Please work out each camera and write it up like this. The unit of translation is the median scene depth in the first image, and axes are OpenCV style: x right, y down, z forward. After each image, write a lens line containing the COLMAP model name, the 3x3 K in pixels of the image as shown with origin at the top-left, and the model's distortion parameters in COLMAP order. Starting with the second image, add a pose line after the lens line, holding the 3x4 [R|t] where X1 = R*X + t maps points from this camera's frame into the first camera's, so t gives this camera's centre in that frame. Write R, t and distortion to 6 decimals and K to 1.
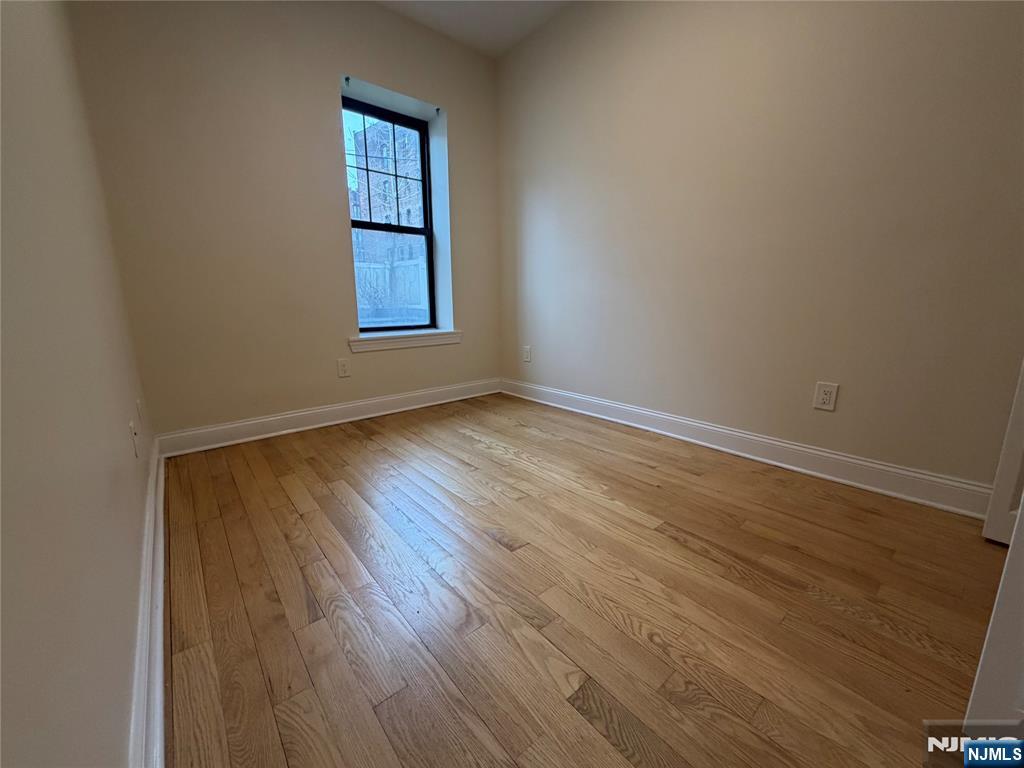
lens RADIAL K [[410.0, 0, 514.0], [0, 410.0, 391.1], [0, 0, 1]] dist [0.001589, 0.000067]
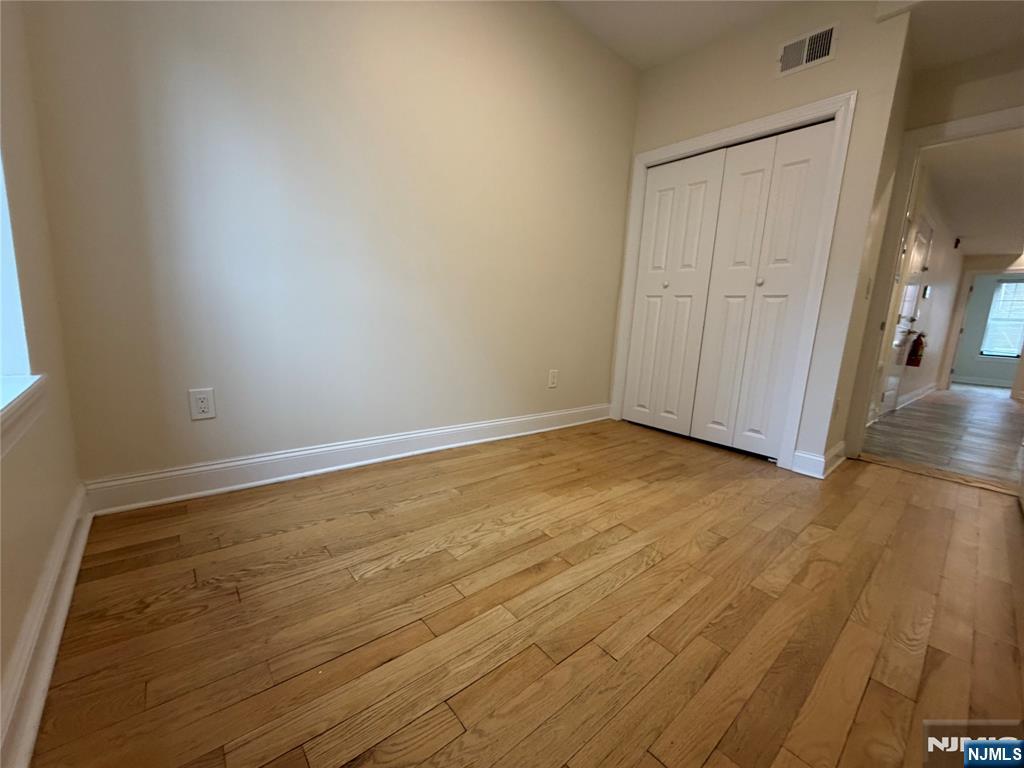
lens RADIAL K [[410.0, 0, 514.9], [0, 410.0, 385.1], [0, 0, 1]] dist [0.001589, 0.000067]
pose [[-0.018583, -0.148409, 0.988751, -0.704684], [0.161759, 0.975448, 0.149453, -0.195407], [-0.986655, 0.162717, 0.005880, 1.000532]]
